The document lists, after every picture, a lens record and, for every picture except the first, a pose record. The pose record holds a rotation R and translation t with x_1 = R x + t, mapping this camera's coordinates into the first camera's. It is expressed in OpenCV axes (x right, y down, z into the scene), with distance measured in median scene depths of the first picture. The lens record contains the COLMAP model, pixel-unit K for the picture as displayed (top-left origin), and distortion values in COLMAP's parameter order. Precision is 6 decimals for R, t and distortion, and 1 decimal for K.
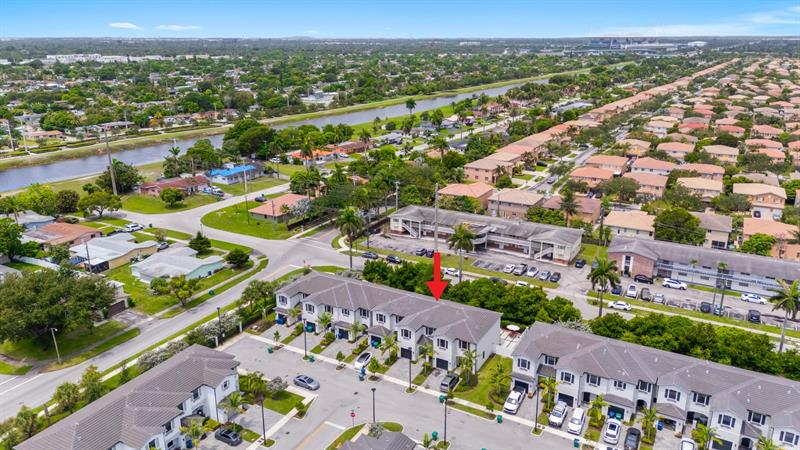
lens RADIAL K [[562.7, 0, 400.0], [0, 562.7, 225.0], [0, 0, 1]] dist [0.085661, -0.100779]
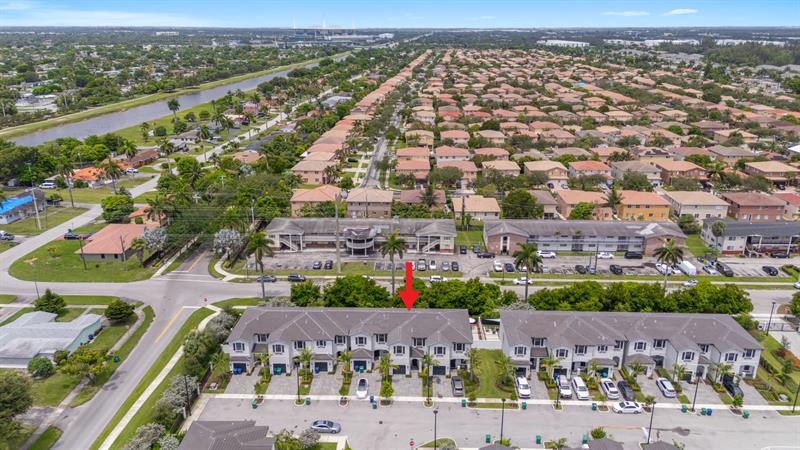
lens RADIAL K [[562.7, 0, 400.0], [0, 562.7, 225.0], [0, 0, 1]] dist [0.085661, -0.100779]
pose [[0.892384, -0.144921, 0.427374, -0.262122], [0.139442, 0.989240, 0.044285, -0.047398], [-0.429193, 0.020074, 0.902990, 0.066369]]
